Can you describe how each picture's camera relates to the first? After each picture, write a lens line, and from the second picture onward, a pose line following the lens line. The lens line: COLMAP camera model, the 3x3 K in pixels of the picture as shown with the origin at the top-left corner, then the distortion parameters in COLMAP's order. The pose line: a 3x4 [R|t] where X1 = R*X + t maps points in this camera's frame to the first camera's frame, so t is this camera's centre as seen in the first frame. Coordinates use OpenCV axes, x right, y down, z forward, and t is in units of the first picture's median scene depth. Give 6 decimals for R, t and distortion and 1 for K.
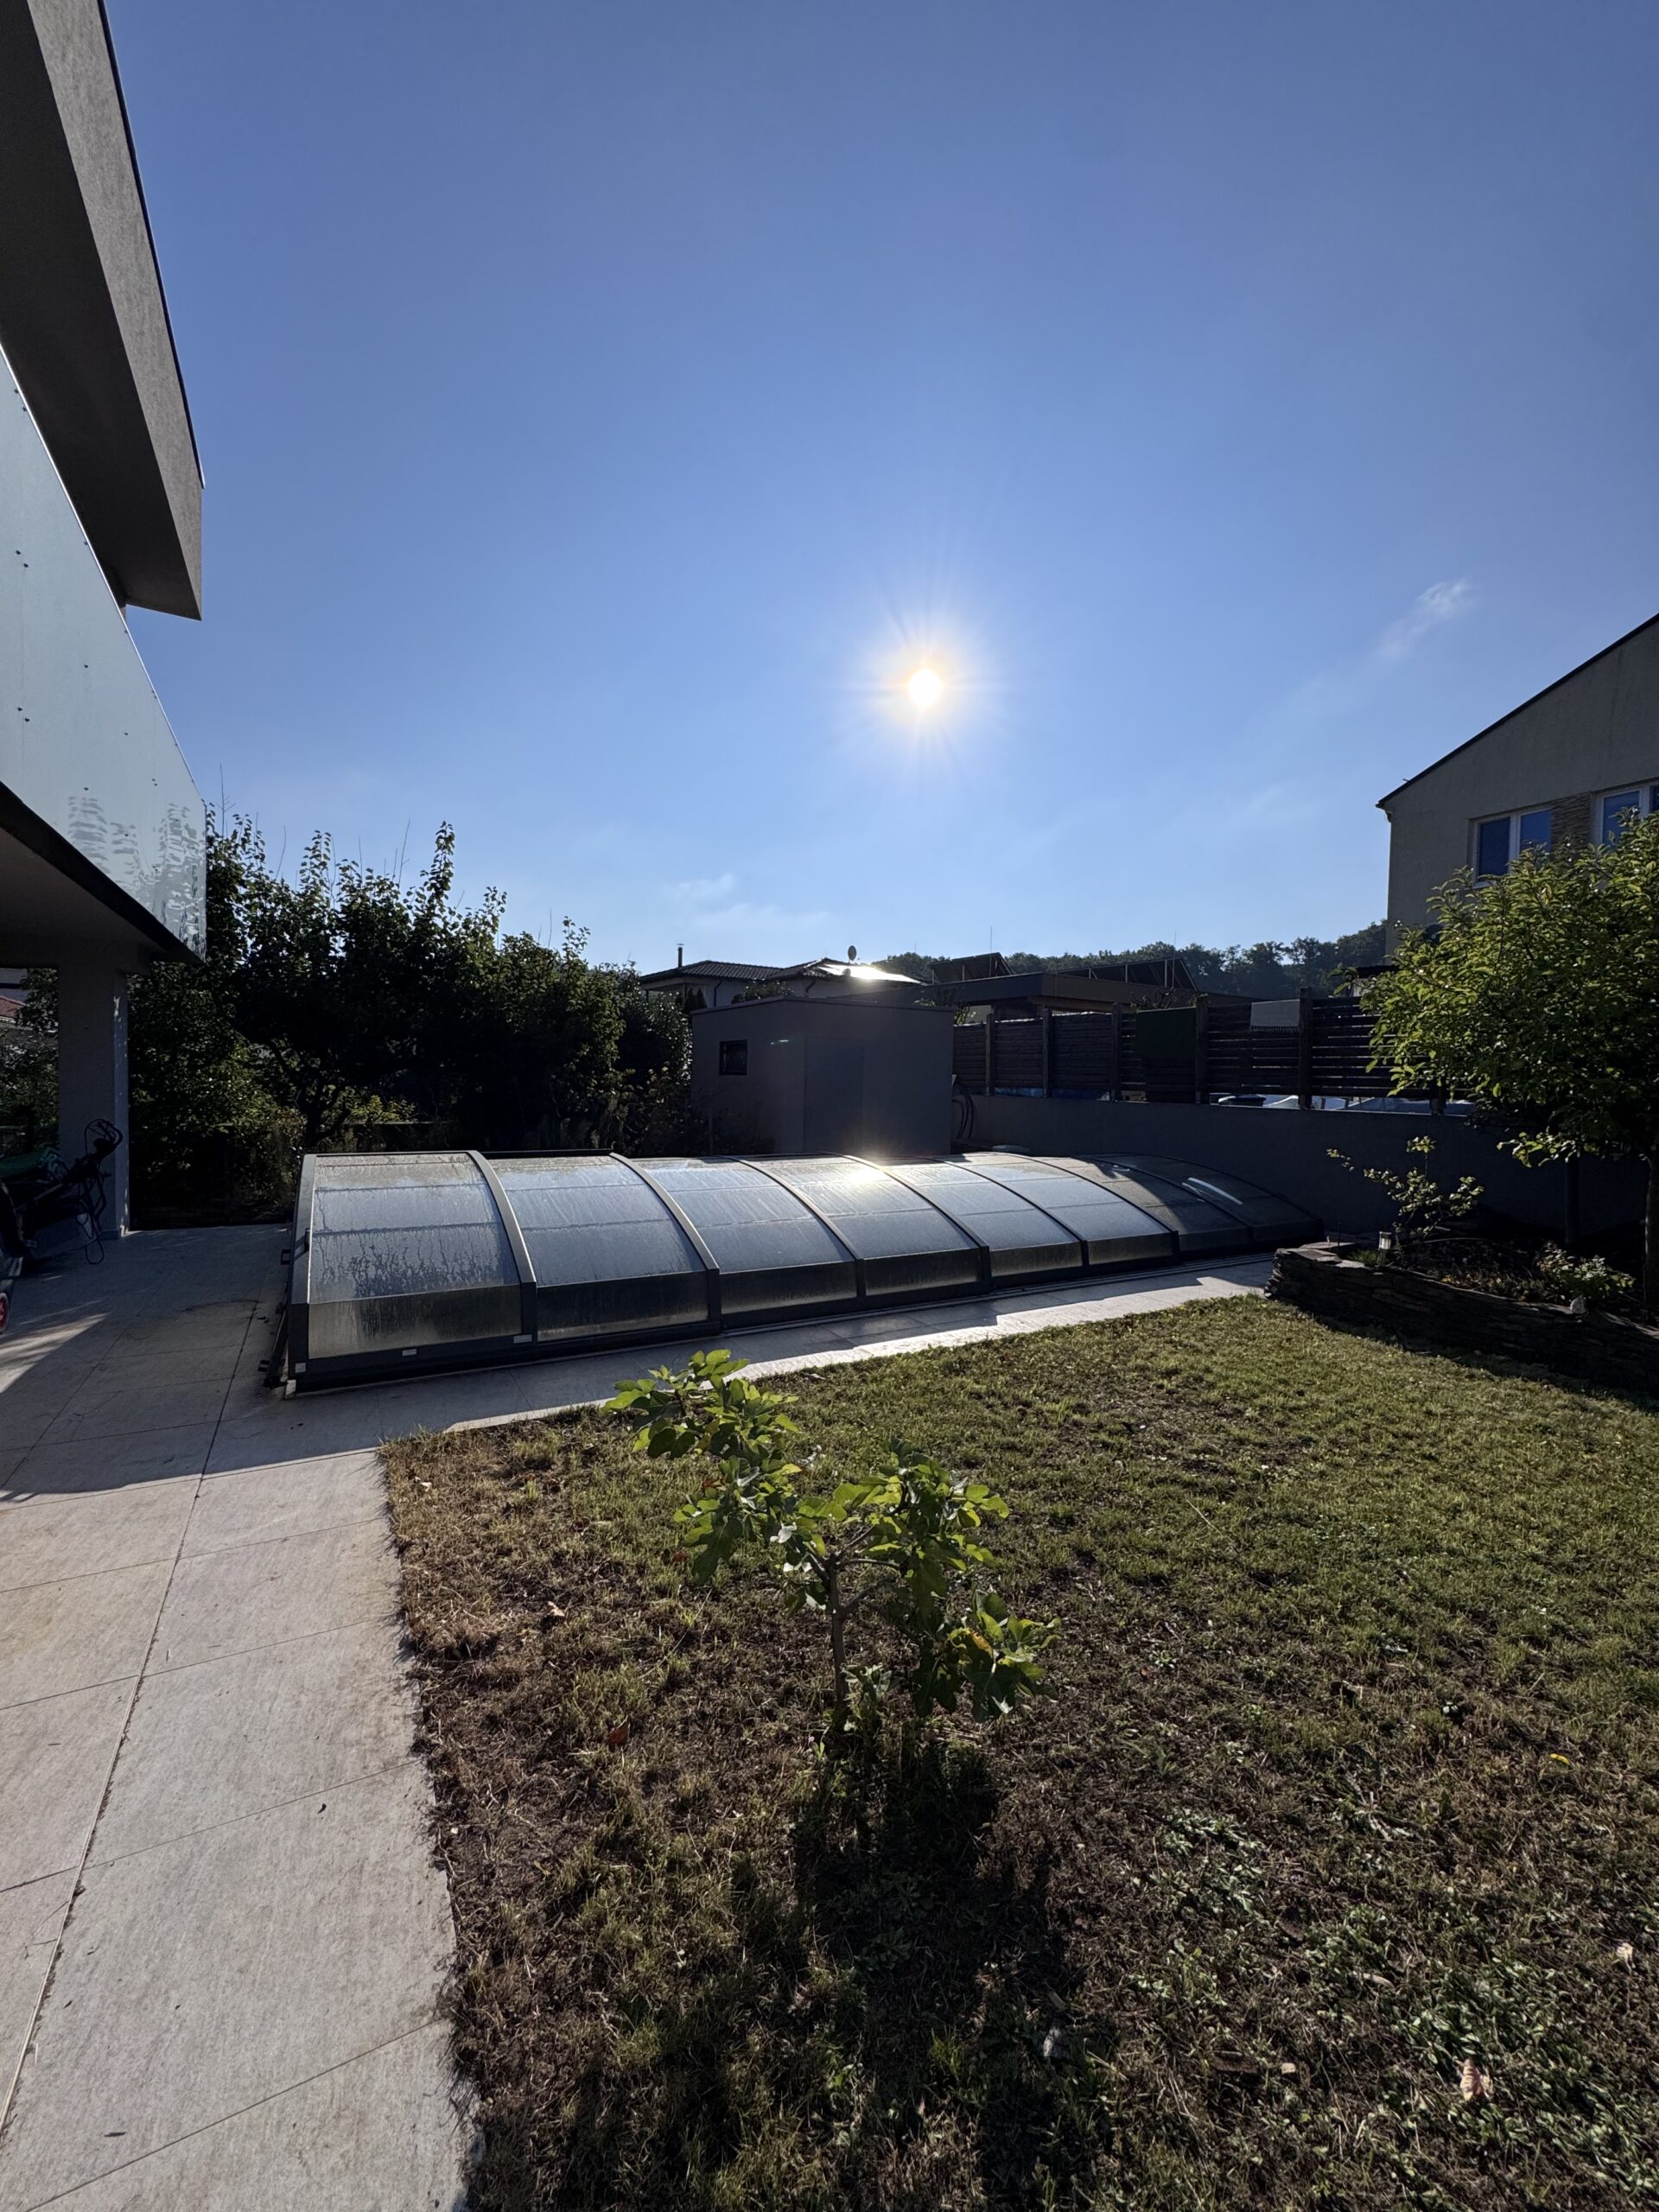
lens RADIAL K [[880.0, 0, 832.8], [0, 880.0, 1106.6], [0, 0, 1]] dist [-0.002110, -0.000152]
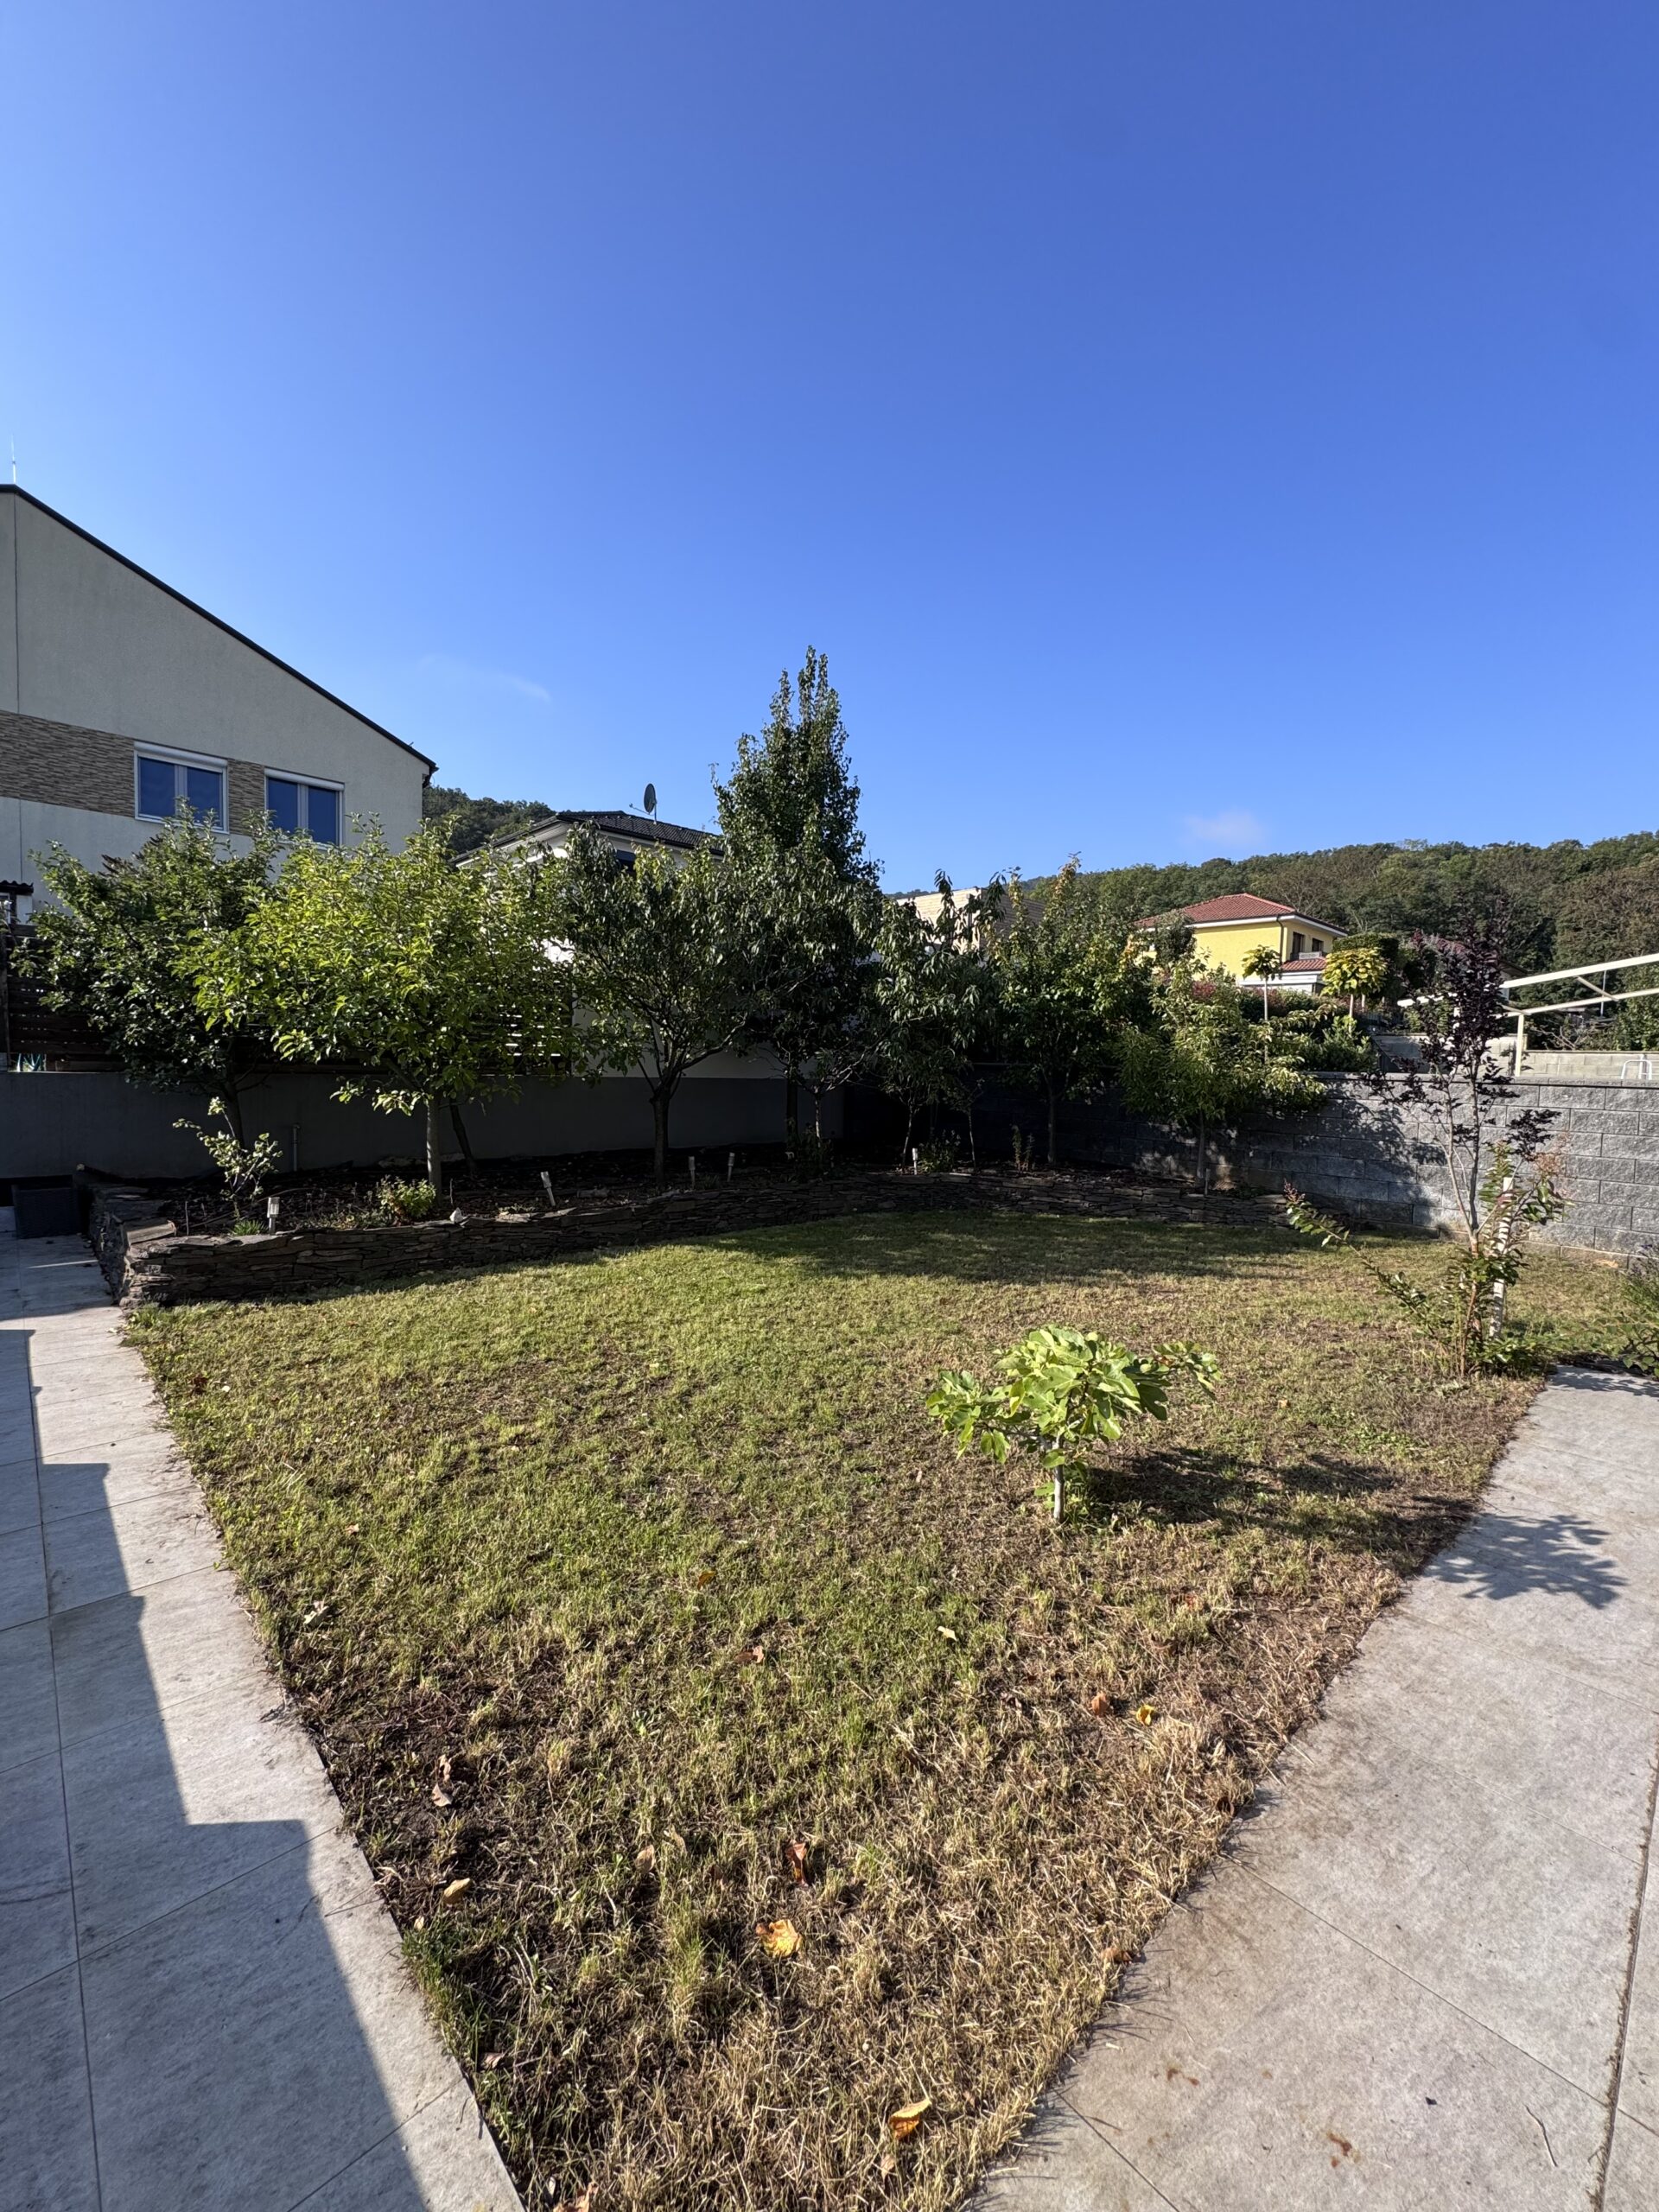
lens RADIAL K [[880.0, 0, 828.0], [0, 880.0, 1094.6], [0, 0, 1]] dist [-0.002110, -0.000152]
pose [[-0.237181, -0.063286, 0.969402, -0.758330], [0.000455, 0.997869, 0.065255, -0.058149], [-0.971465, 0.015918, -0.236646, 1.045758]]
